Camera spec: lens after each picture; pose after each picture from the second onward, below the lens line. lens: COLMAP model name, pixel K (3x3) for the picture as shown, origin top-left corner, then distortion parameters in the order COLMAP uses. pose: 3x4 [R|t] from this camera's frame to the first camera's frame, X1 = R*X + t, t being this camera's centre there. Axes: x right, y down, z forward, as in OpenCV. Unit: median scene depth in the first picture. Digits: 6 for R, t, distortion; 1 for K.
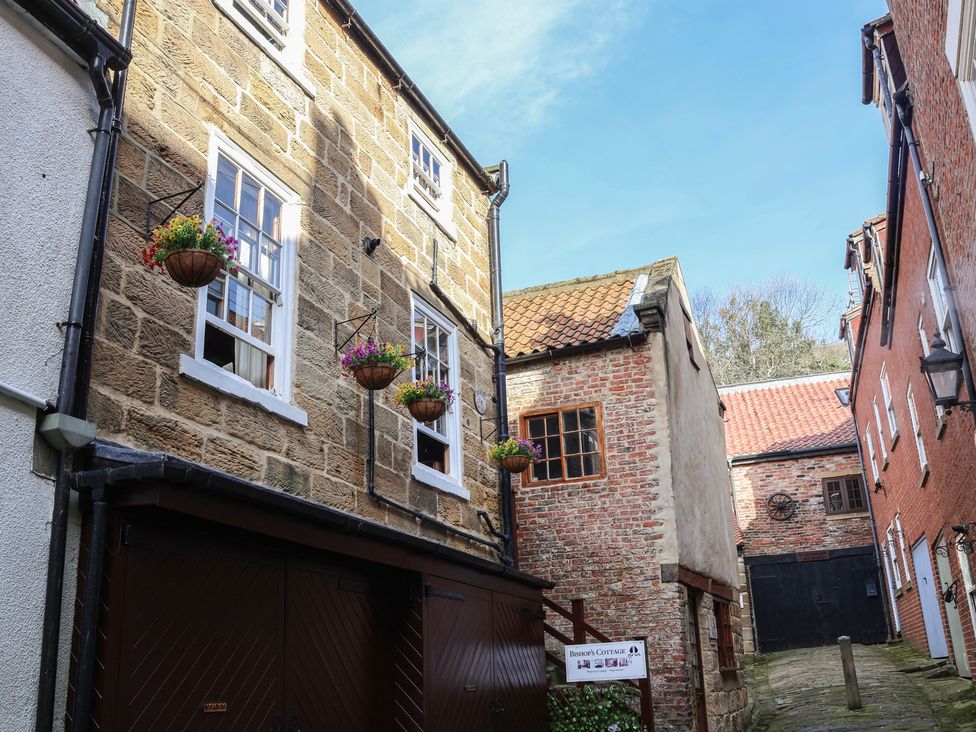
lens RADIAL K [[913.2, 0, 487.6], [0, 913.2, 365.5], [0, 0, 1]] dist [0.001579, 0.000000]
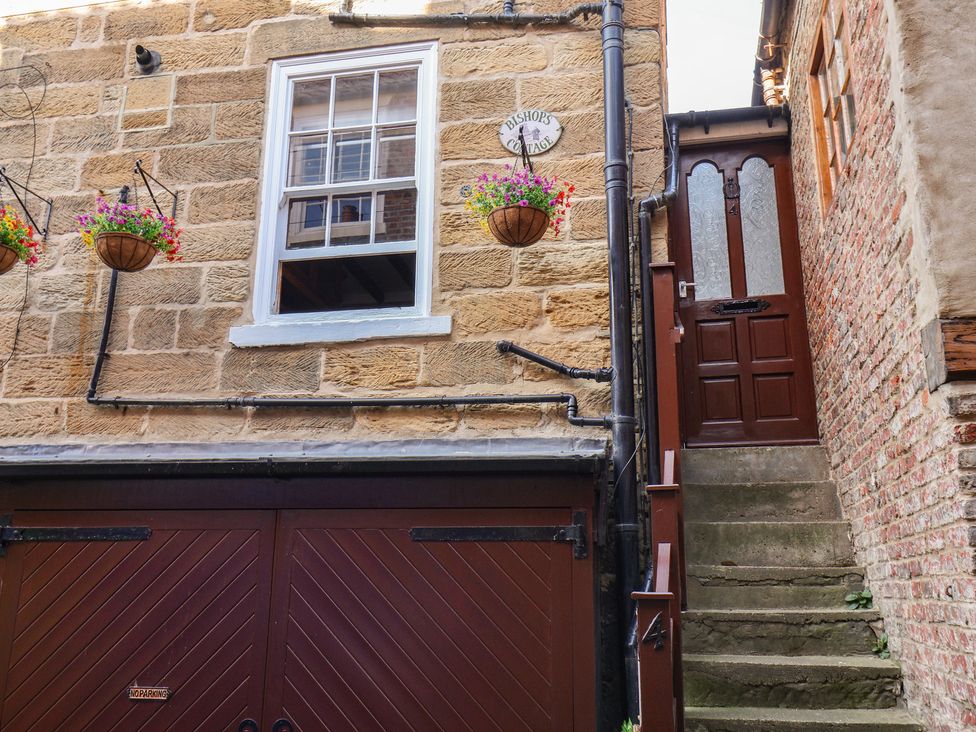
lens RADIAL K [[913.2, 0, 487.8], [0, 913.2, 366.4], [0, 0, 1]] dist [0.001579, 0.000000]
pose [[0.203182, -0.267714, -0.941831, 0.605259], [0.309985, 0.930006, -0.197480, 0.353047], [0.928777, -0.251829, 0.271948, 1.118740]]
